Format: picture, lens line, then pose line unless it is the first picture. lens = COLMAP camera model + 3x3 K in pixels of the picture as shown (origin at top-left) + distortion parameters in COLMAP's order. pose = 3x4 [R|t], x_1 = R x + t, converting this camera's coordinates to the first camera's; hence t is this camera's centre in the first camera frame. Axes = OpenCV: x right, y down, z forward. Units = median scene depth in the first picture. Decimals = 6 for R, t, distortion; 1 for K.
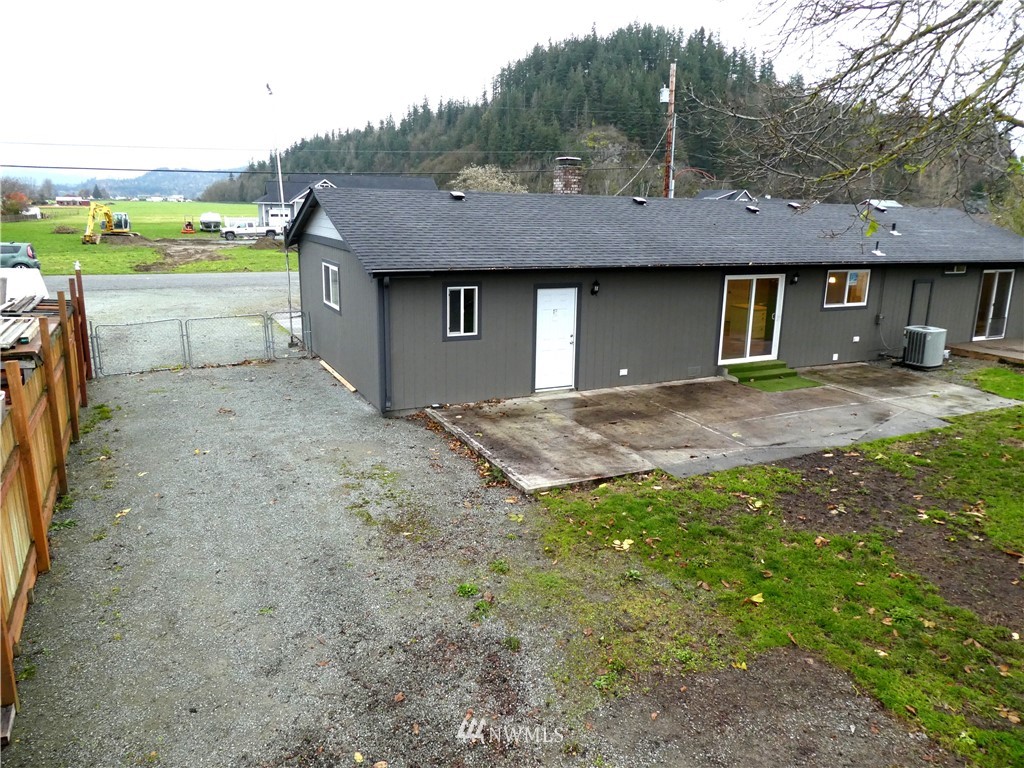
lens RADIAL K [[743.7, 0, 512.7], [0, 743.7, 384.8], [0, 0, 1]] dist [-0.027542, 0.002812]
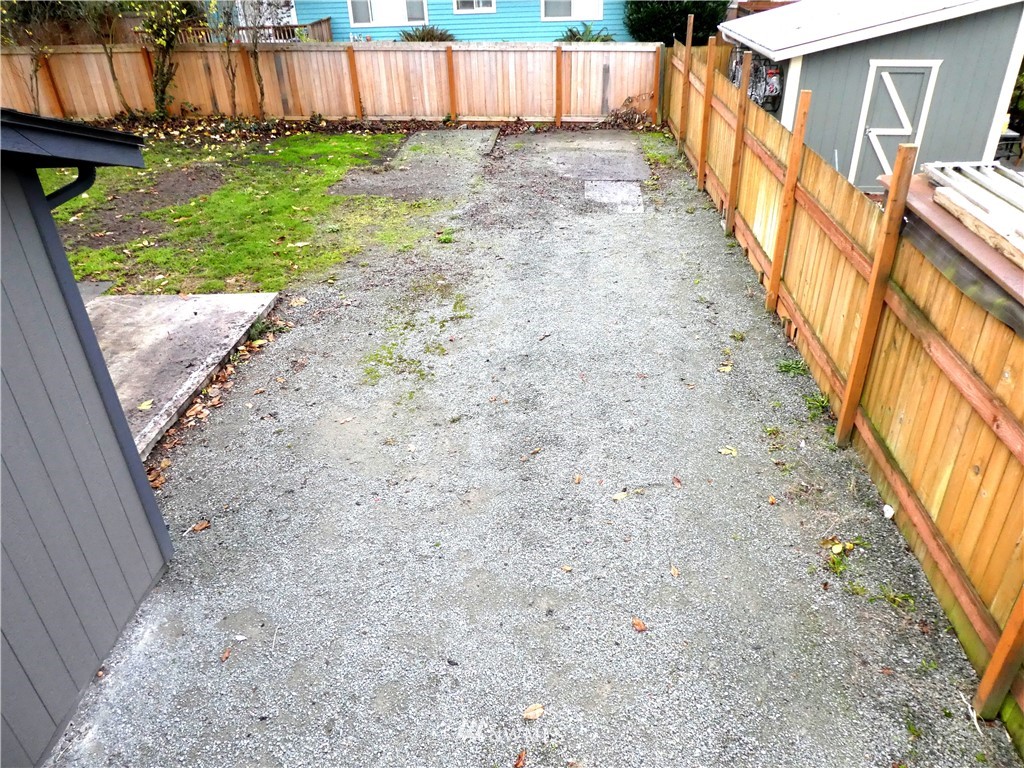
lens RADIAL K [[743.7, 0, 515.8], [0, 743.7, 382.5], [0, 0, 1]] dist [-0.027542, 0.002812]
pose [[-0.871180, -0.248539, 0.423407, -0.606166], [0.124933, 0.721789, 0.680744, -0.334021], [-0.474802, 0.645948, -0.597758, 1.426823]]
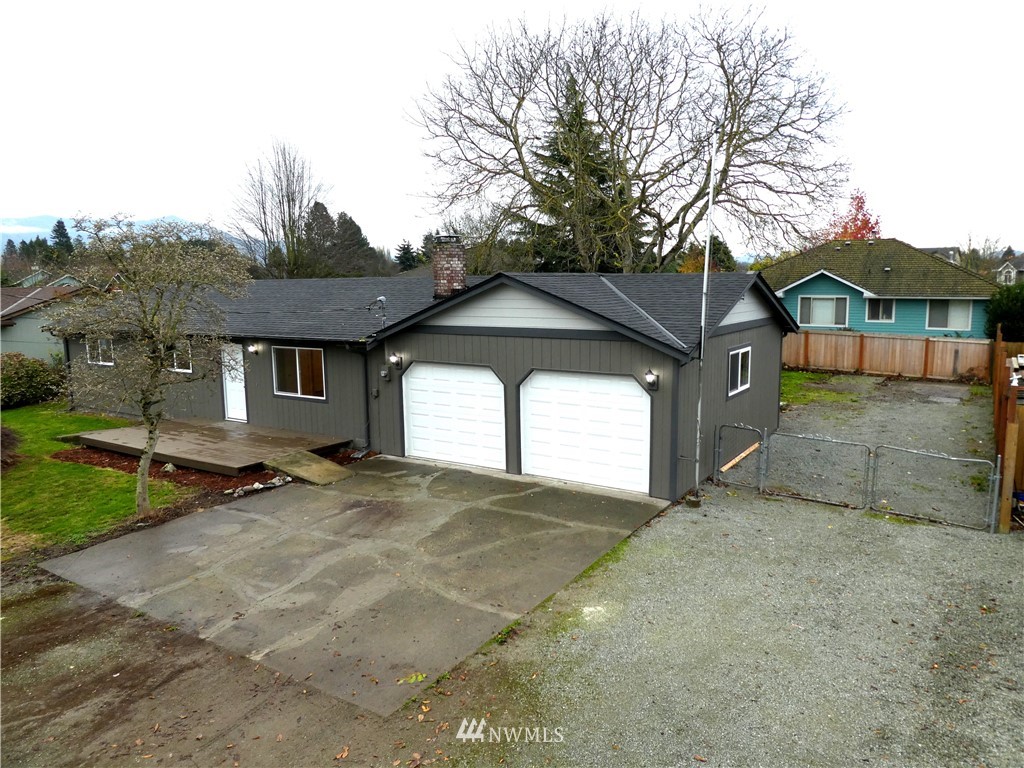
lens RADIAL K [[743.7, 0, 513.1], [0, 743.7, 386.3], [0, 0, 1]] dist [-0.027542, 0.002812]
pose [[-0.518077, -0.142864, 0.843319, -1.482597], [0.197064, 0.939491, 0.280219, -0.726639], [-0.832323, 0.311363, -0.458575, 2.742238]]
